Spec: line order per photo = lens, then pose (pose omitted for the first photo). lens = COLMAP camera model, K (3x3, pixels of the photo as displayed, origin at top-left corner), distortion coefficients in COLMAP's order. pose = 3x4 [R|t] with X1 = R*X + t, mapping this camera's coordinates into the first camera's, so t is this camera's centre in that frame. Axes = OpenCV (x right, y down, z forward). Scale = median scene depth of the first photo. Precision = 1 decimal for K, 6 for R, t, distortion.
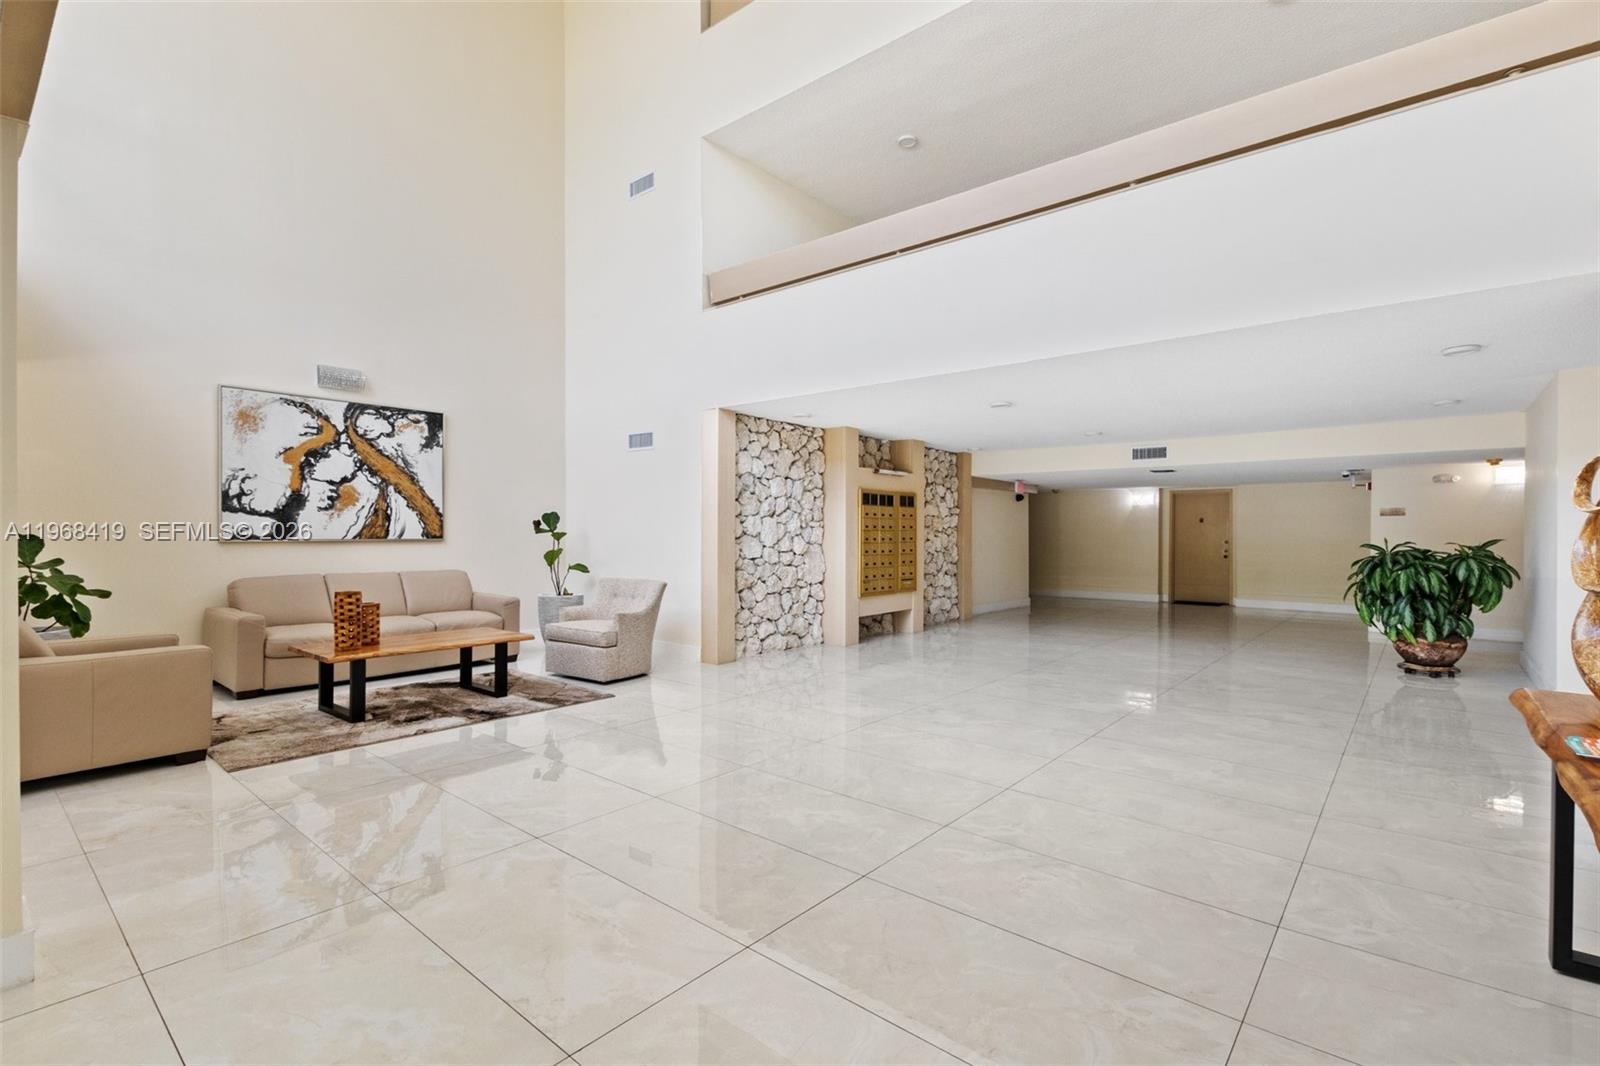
lens RADIAL K [[736.0, 0, 800.0], [0, 736.0, 533.0], [0, 0, 1]] dist [0.002754, 0.000238]
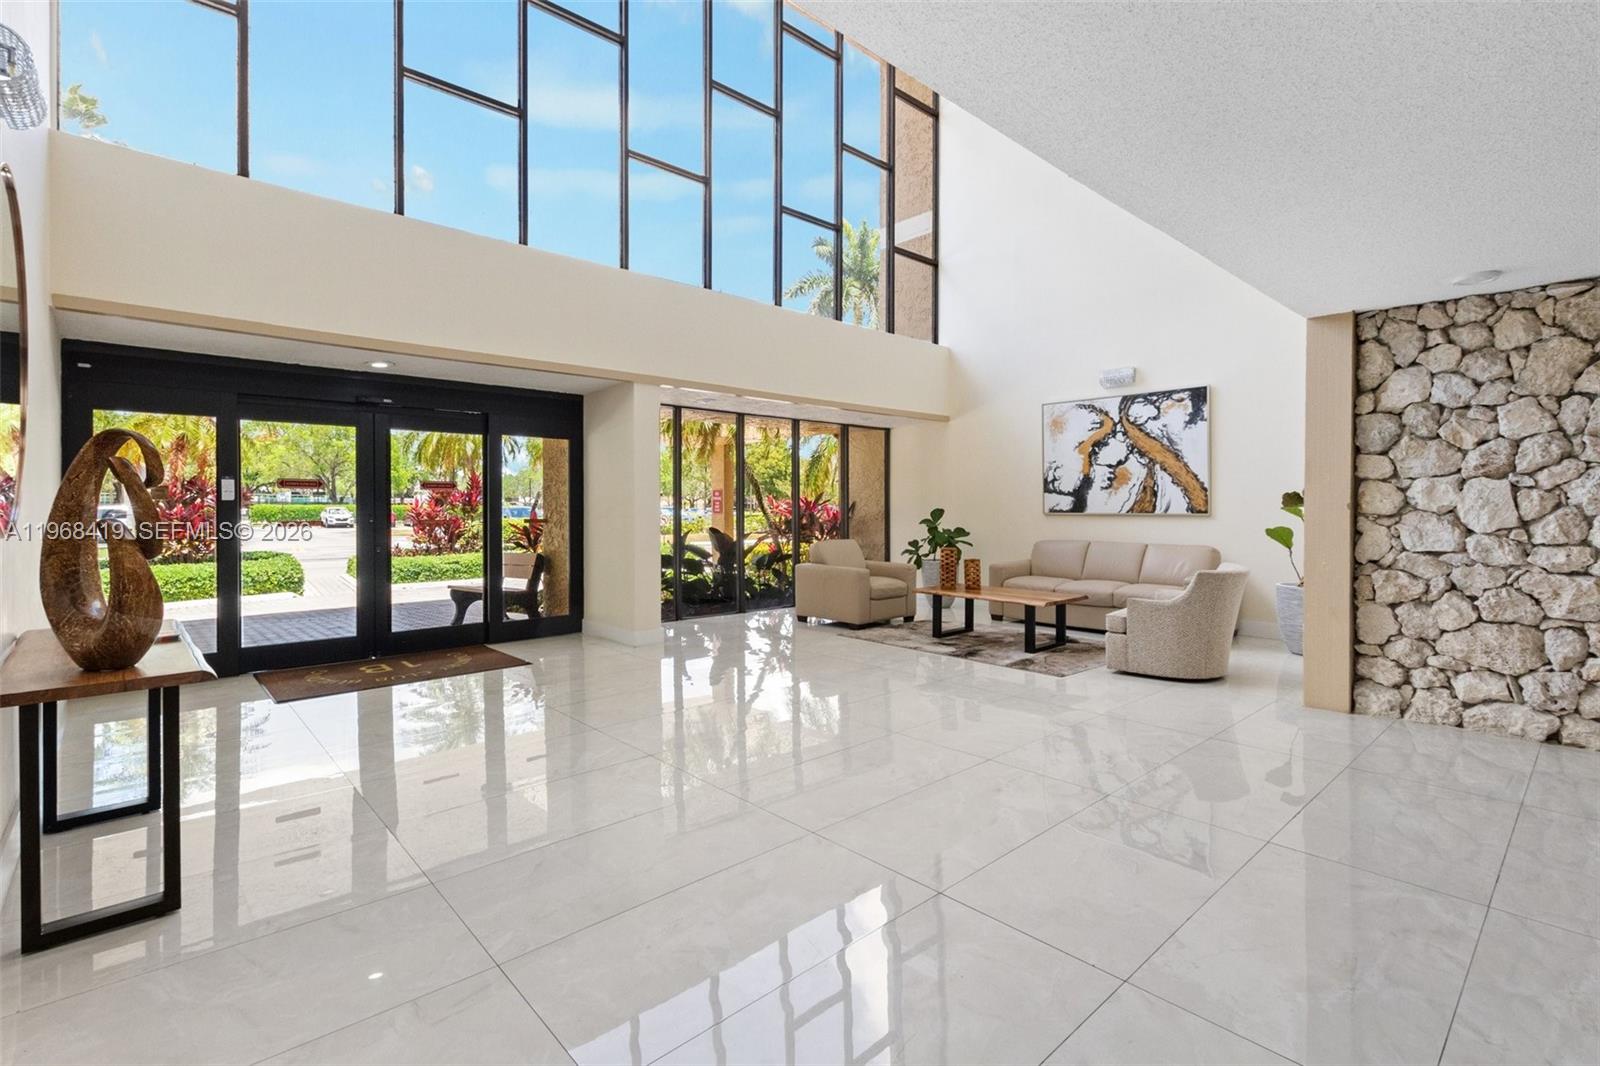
lens RADIAL K [[736.0, 0, 800.0], [0, 736.0, 533.0], [0, 0, 1]] dist [0.002754, 0.000238]
pose [[-0.131261, 0.034211, -0.990757, 0.600005], [0.001472, 0.999410, 0.034315, -0.001124], [0.991347, 0.003046, -0.131234, 0.626578]]
